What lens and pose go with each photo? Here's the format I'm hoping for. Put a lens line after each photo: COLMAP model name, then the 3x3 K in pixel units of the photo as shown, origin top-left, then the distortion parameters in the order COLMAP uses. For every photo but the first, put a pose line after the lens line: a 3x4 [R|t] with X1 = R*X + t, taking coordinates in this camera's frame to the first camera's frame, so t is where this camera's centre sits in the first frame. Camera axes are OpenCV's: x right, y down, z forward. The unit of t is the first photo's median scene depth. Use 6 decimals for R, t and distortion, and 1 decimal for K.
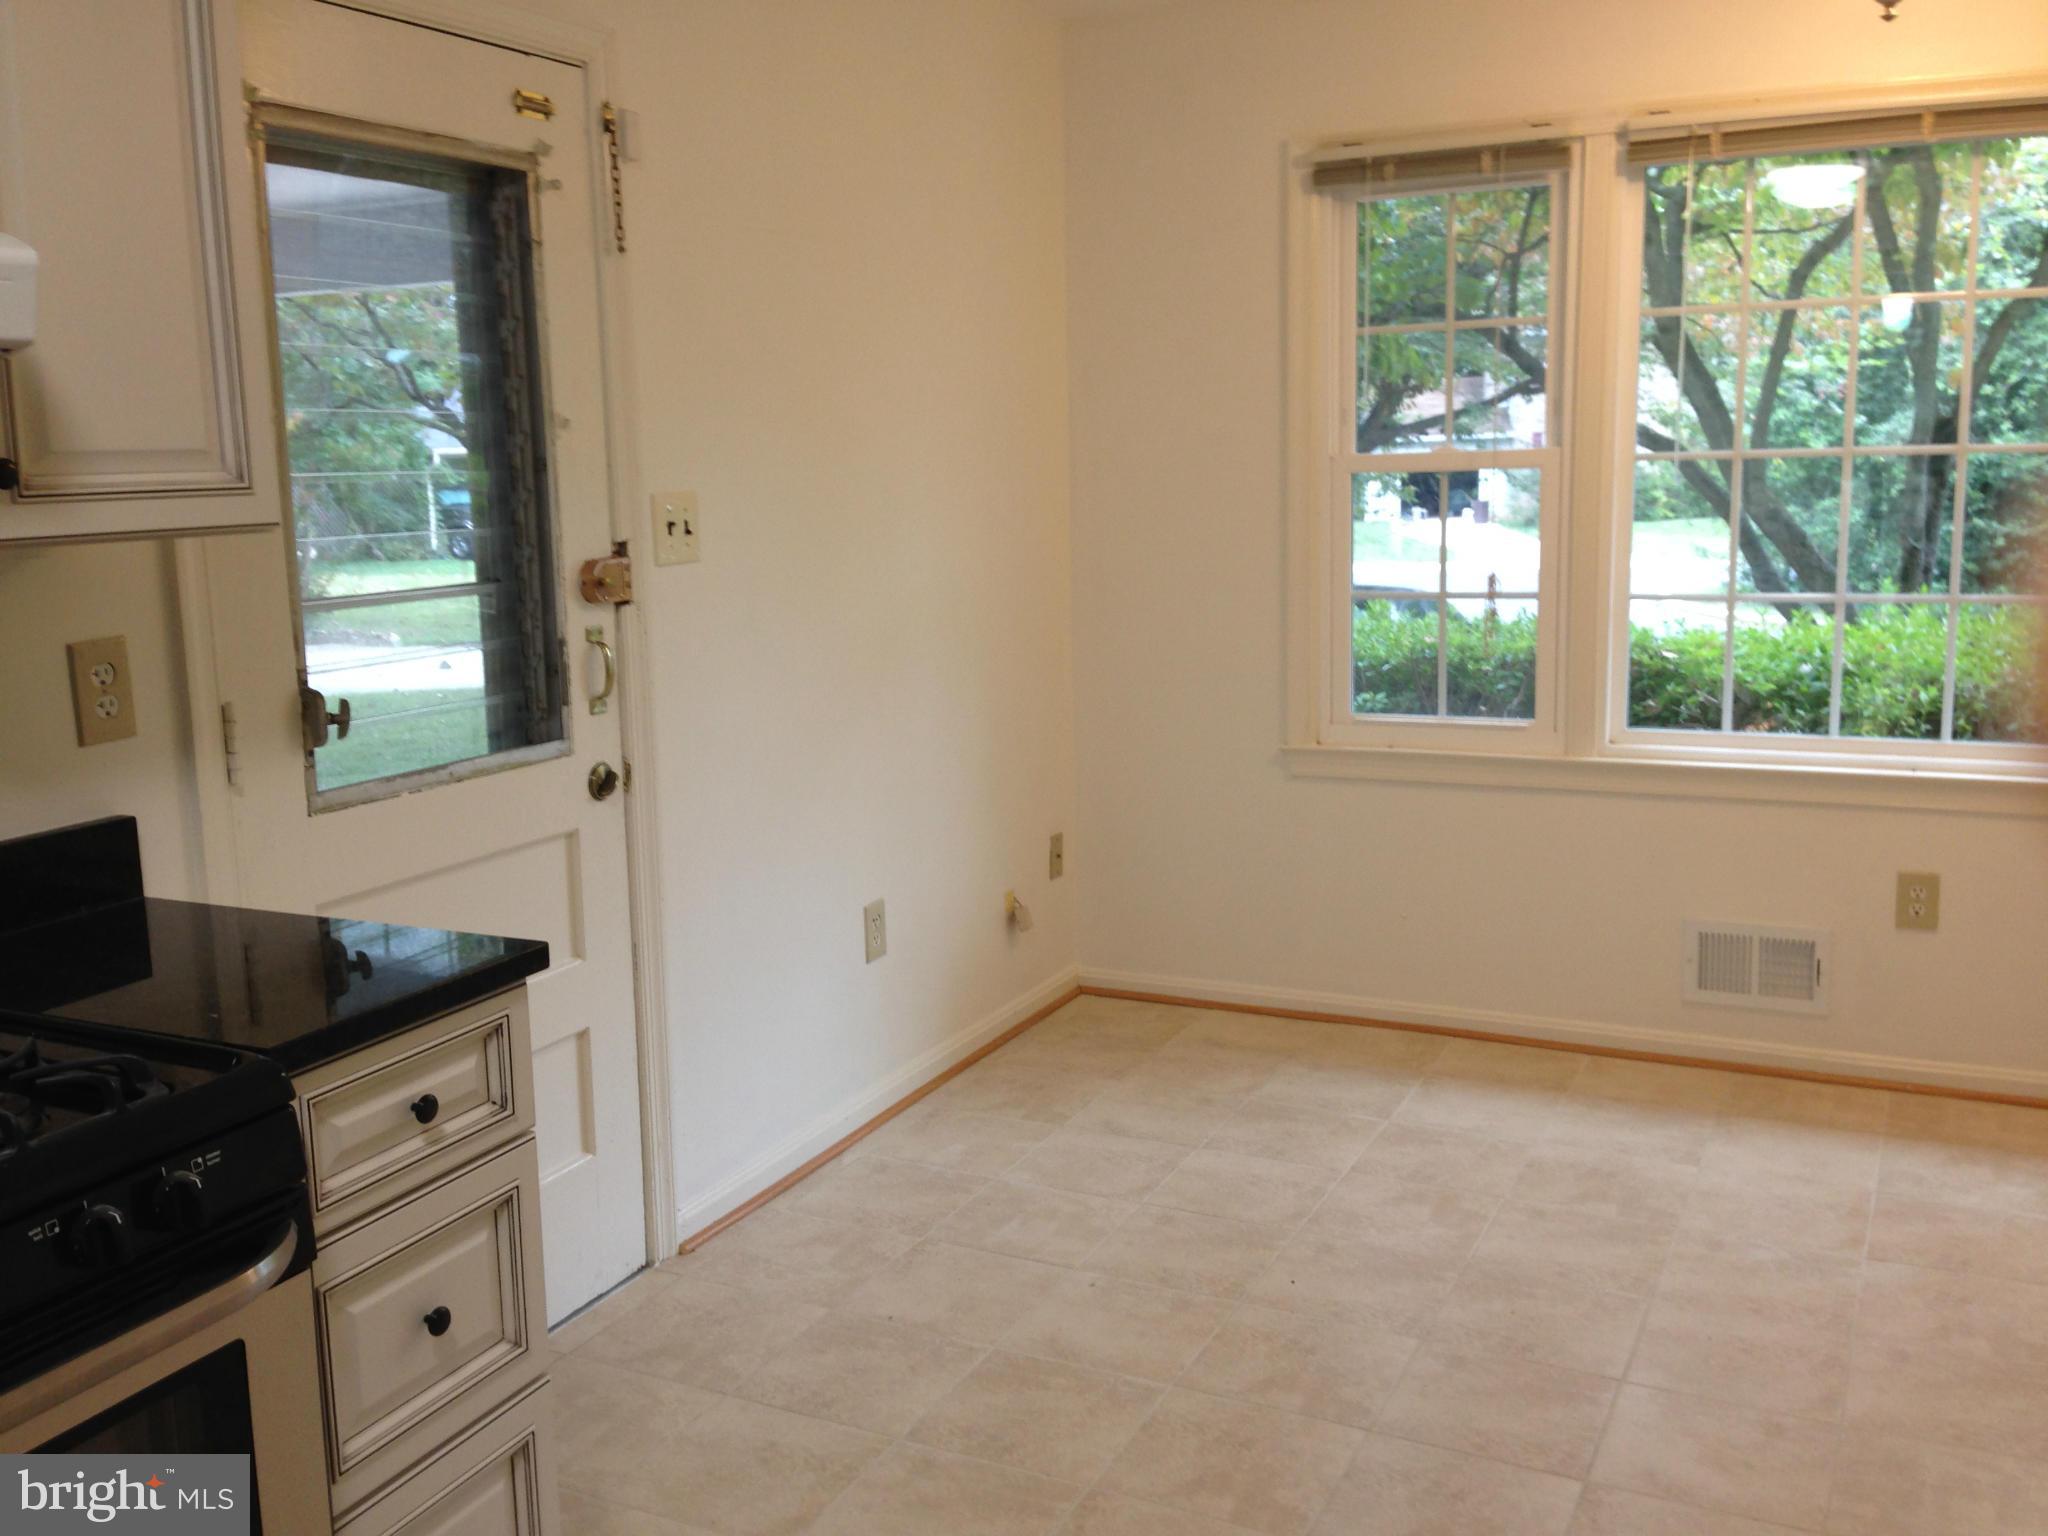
lens RADIAL K [[1873.5, 0, 1019.7], [0, 1873.5, 763.6], [0, 0, 1]] dist [0.161669, -0.308633]
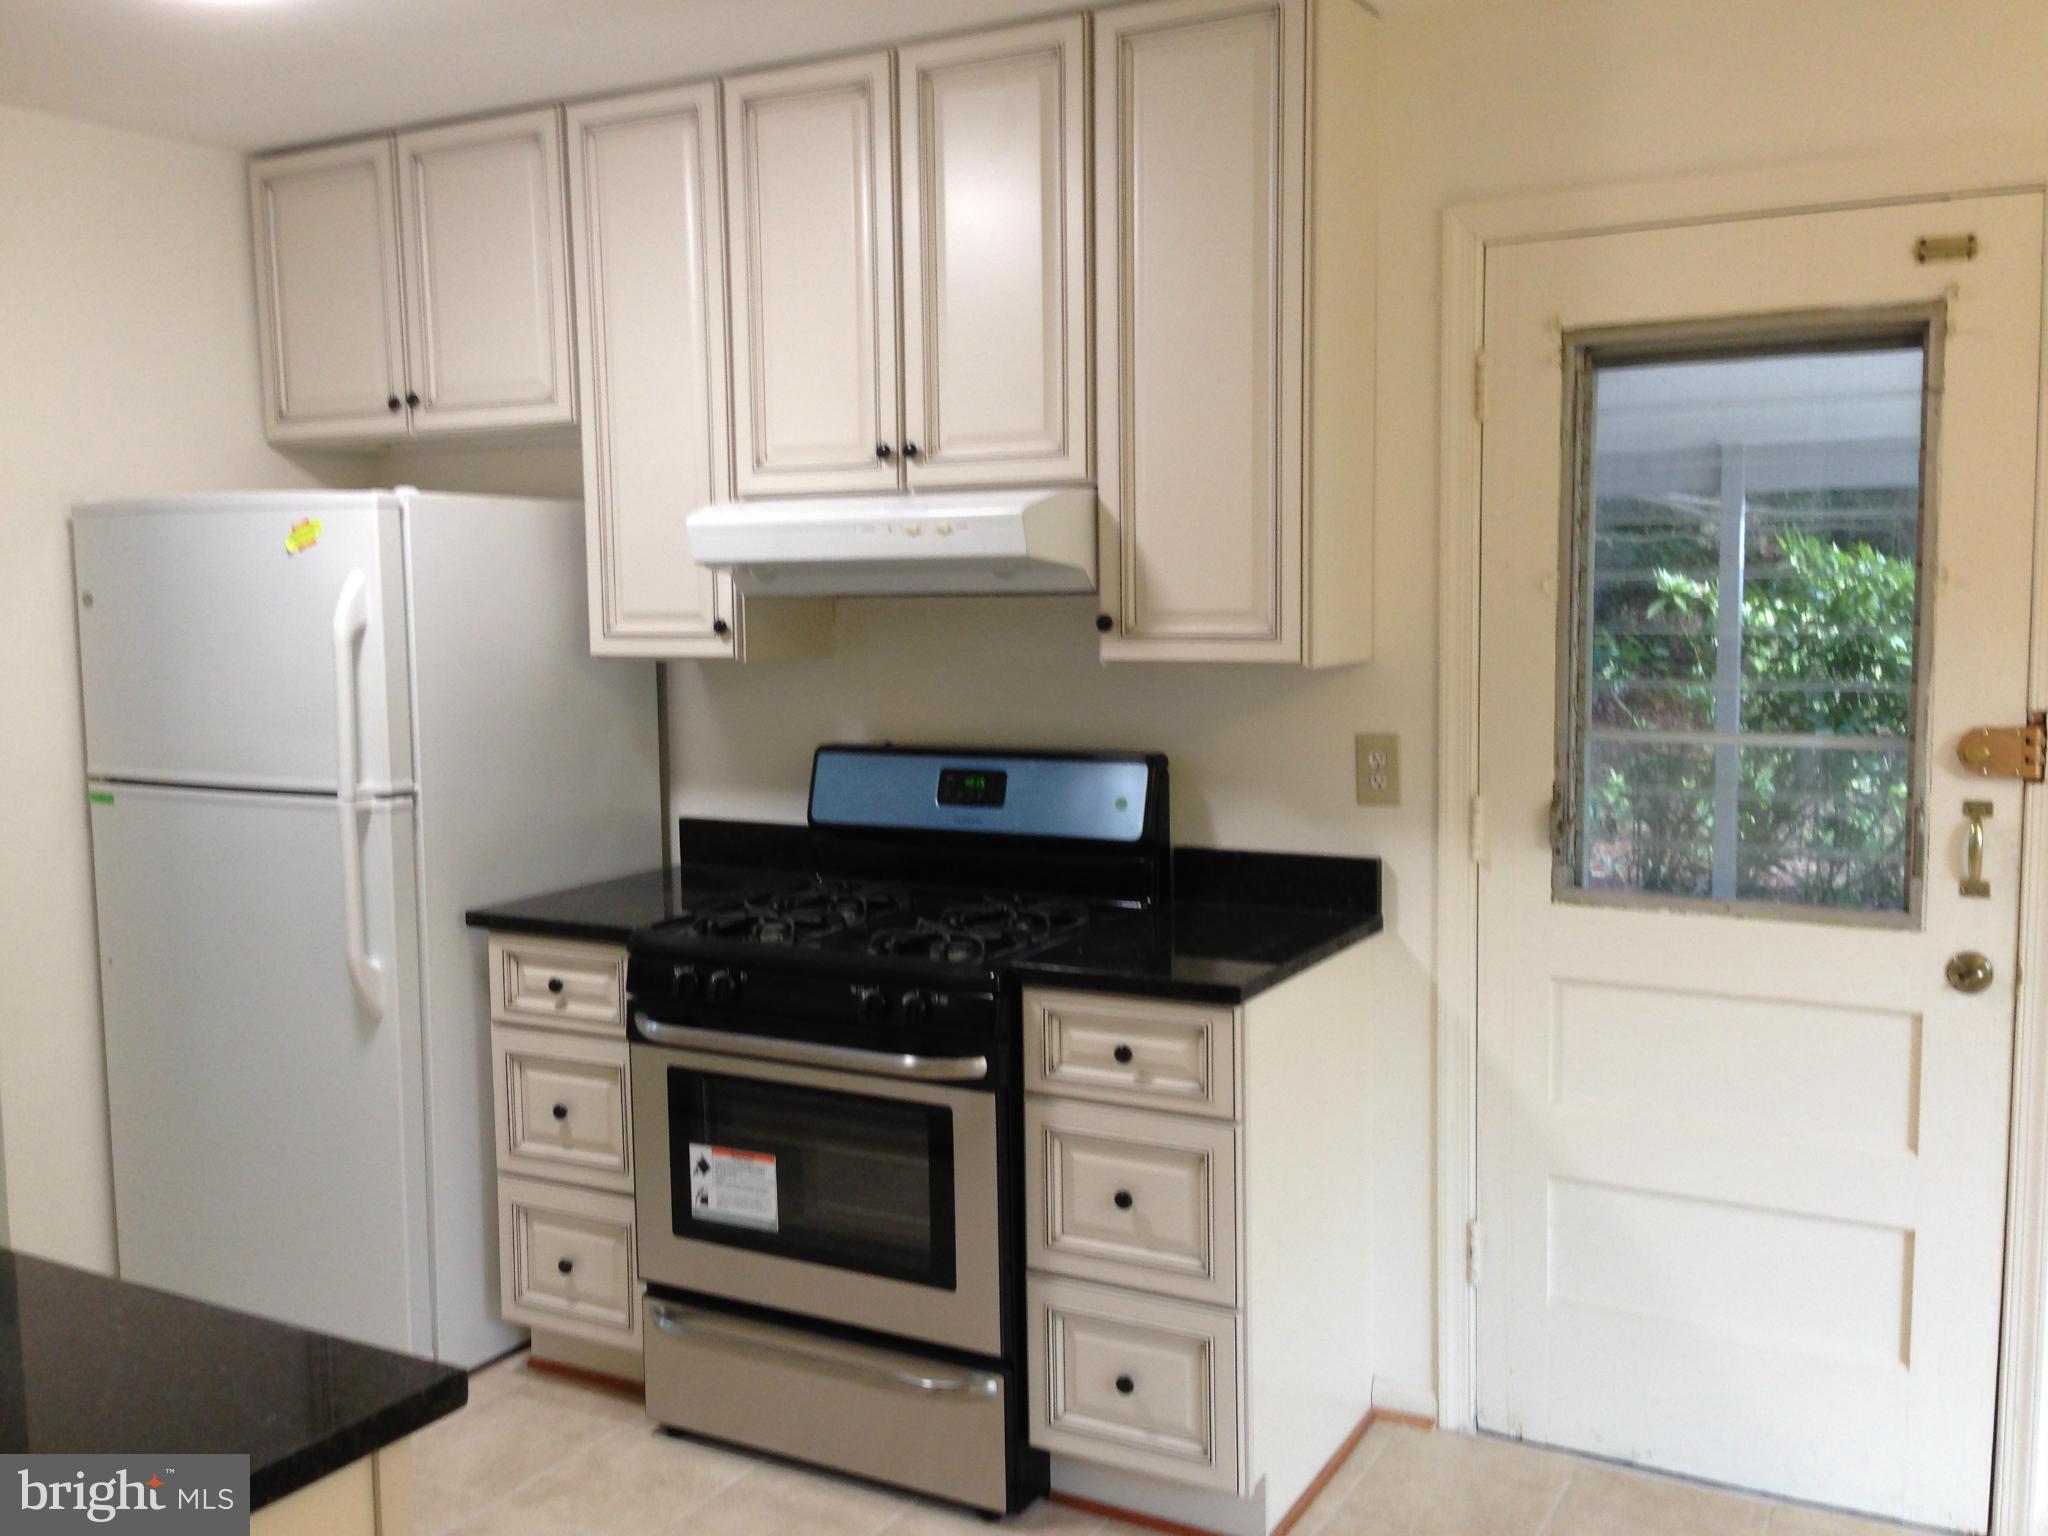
lens RADIAL K [[1852.6, 0, 1022.1], [0, 1852.6, 759.6], [0, 0, 1]] dist [0.095866, -0.140781]
pose [[-0.070888, 0.117468, -0.990543, 0.603985], [-0.152806, 0.980041, 0.127158, -0.118664], [0.985710, 0.160375, -0.051524, 0.522578]]
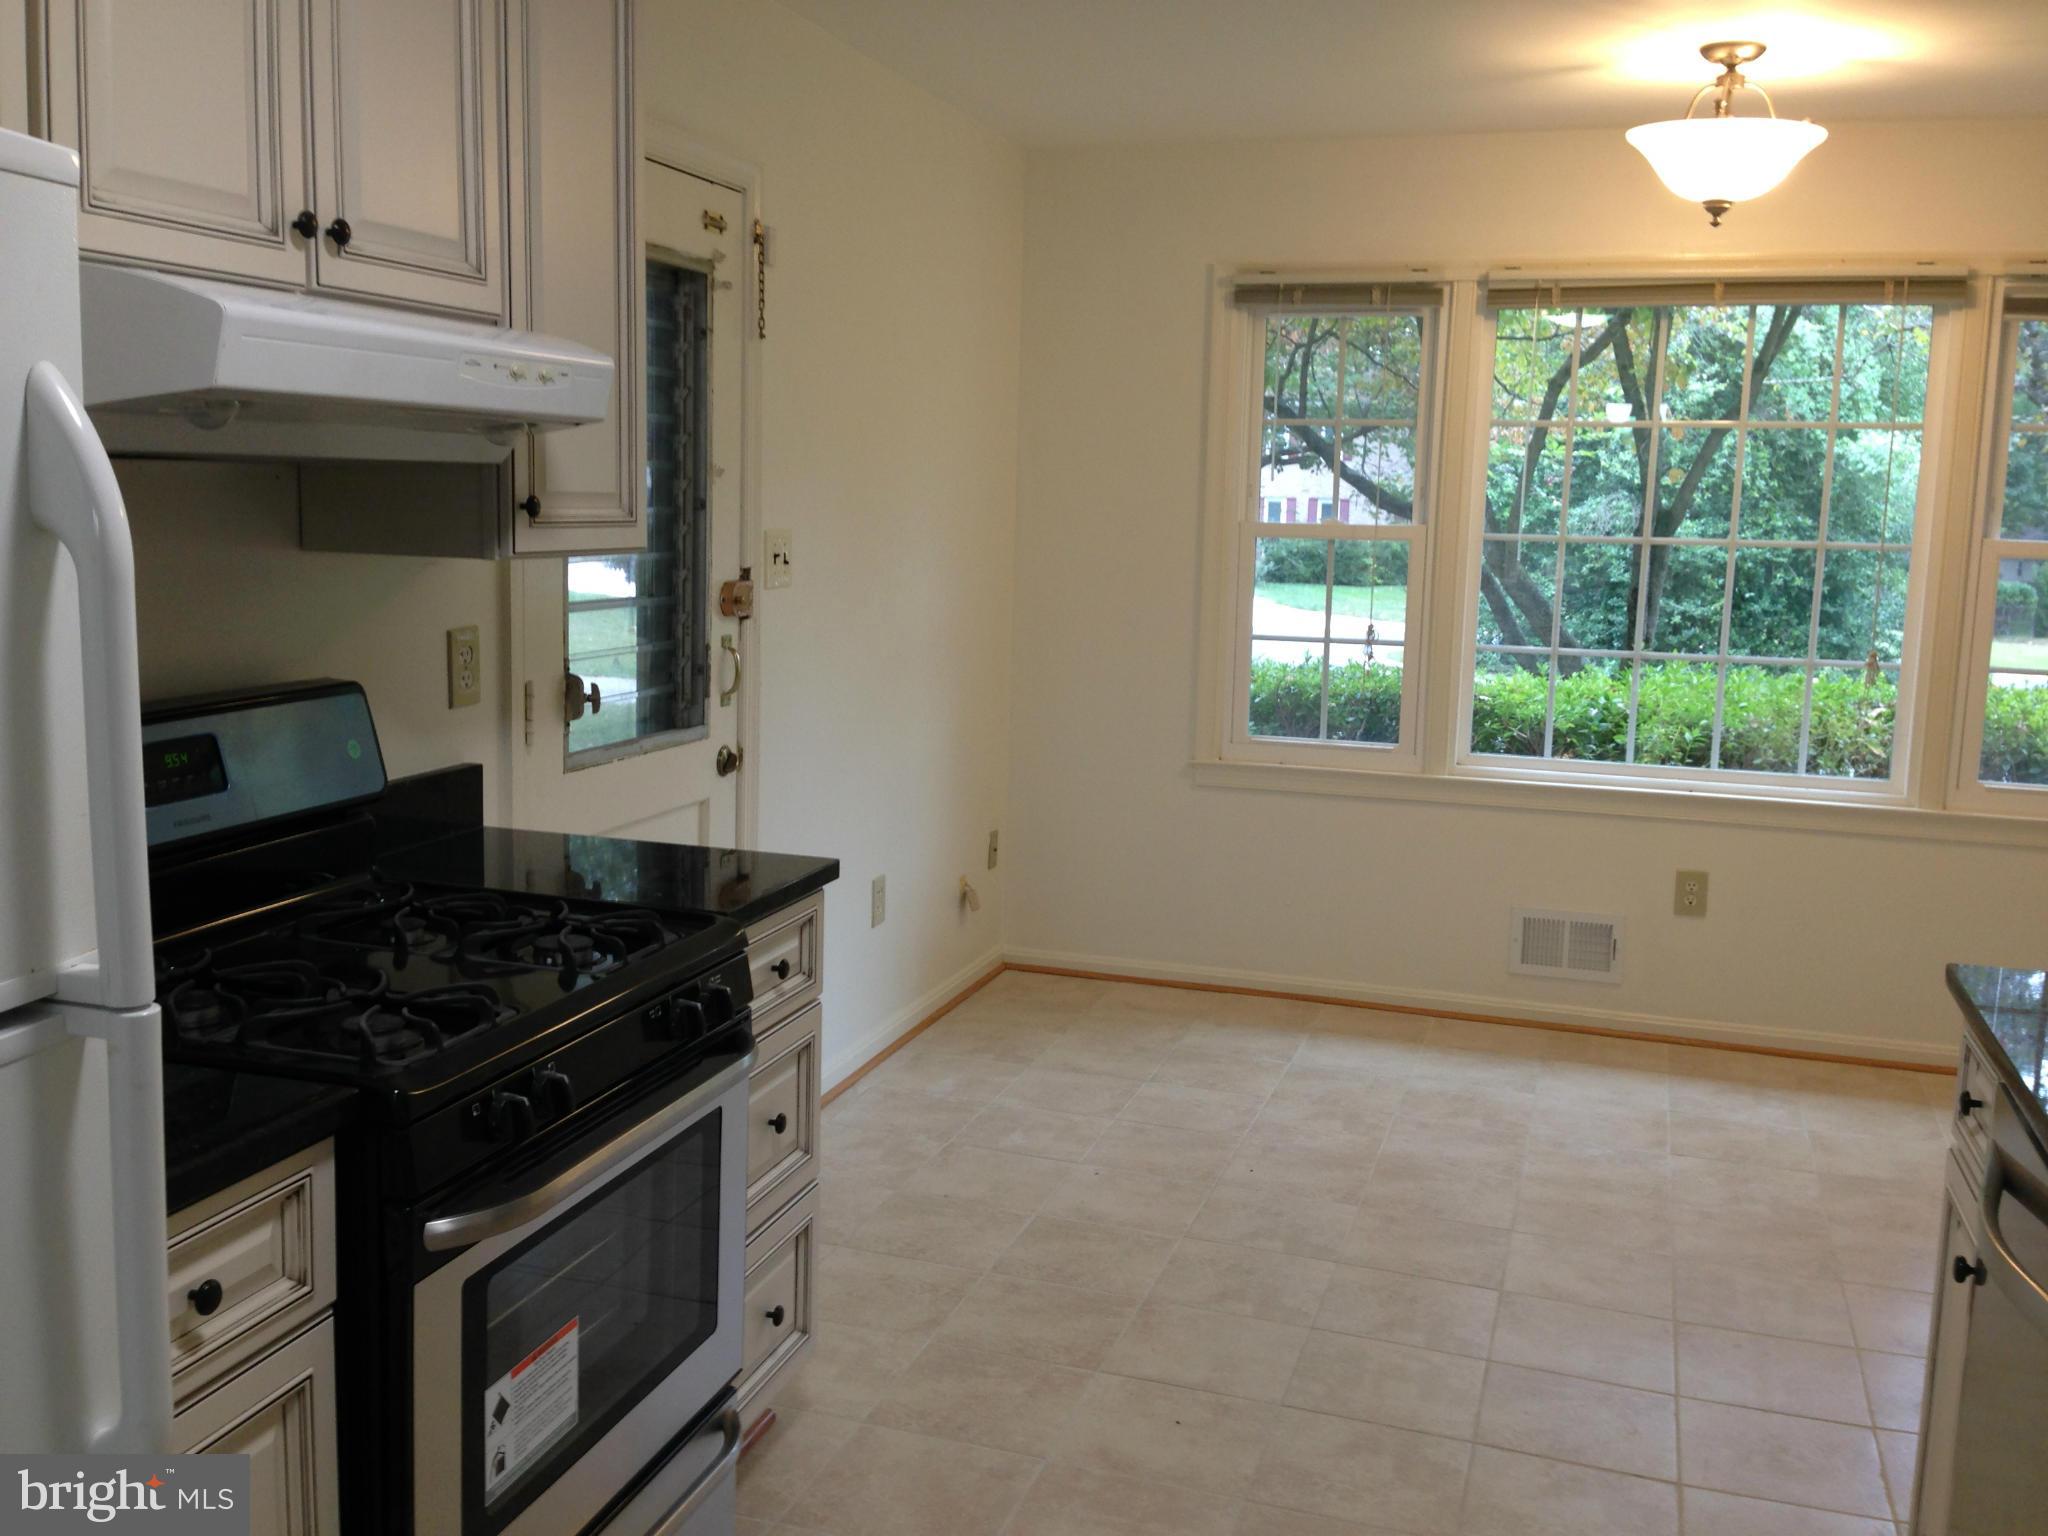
lens RADIAL K [[1868.2, 0, 1024.1], [0, 1868.2, 759.8], [0, 0, 1]] dist [0.110734, -0.197371]
pose [[0.988647, 0.030386, 0.147153, -0.185007], [-0.026957, 0.999318, -0.025245, 0.030583], [-0.147820, 0.020992, 0.988792, -0.213724]]
